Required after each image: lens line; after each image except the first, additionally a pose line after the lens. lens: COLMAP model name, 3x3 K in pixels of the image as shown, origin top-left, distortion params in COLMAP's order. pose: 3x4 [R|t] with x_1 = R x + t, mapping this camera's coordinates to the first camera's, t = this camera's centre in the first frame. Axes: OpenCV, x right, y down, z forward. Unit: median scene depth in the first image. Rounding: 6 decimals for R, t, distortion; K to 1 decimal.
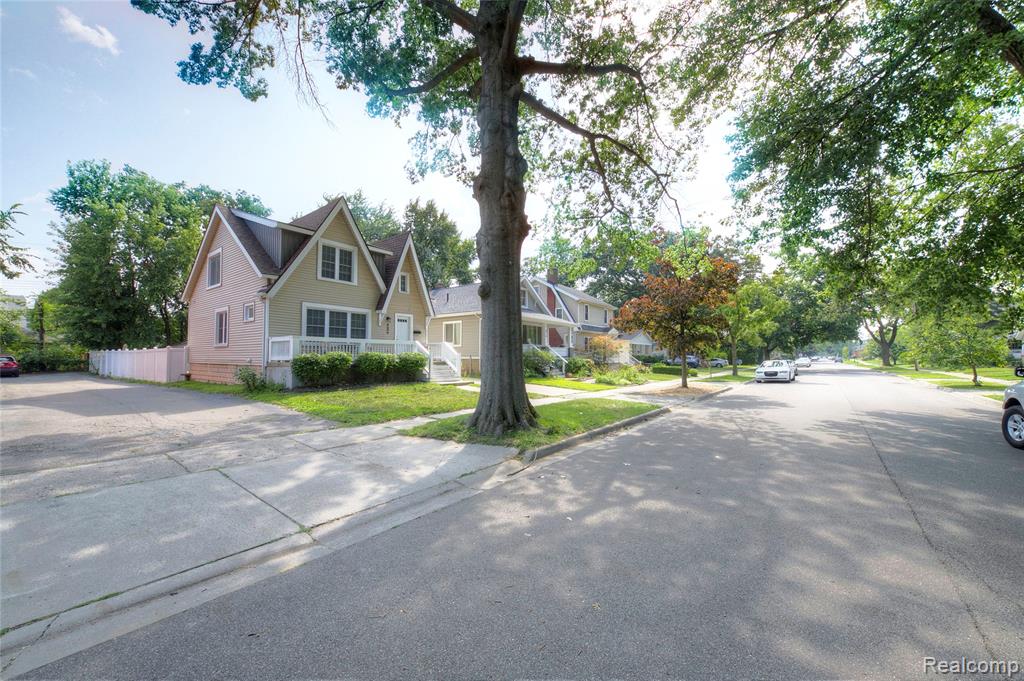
lens RADIAL K [[390.3, 0, 513.3], [0, 390.3, 350.2], [0, 0, 1]] dist [0.001101, -0.006933]
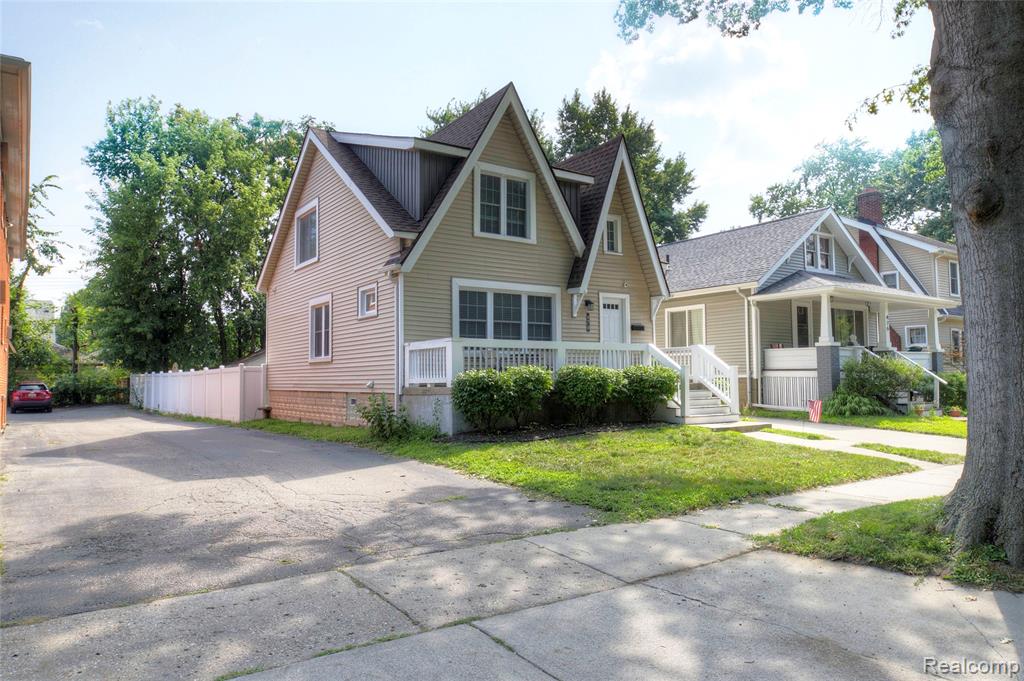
lens RADIAL K [[707.5, 0, 512.0], [0, 707.5, 340.5], [0, 0, 1]] dist [-0.009875, -0.000828]
pose [[0.947295, -0.029633, -0.318988, -0.119253], [0.018628, 0.999123, -0.037497, 0.003777], [0.319820, 0.029579, 0.947017, 0.064381]]
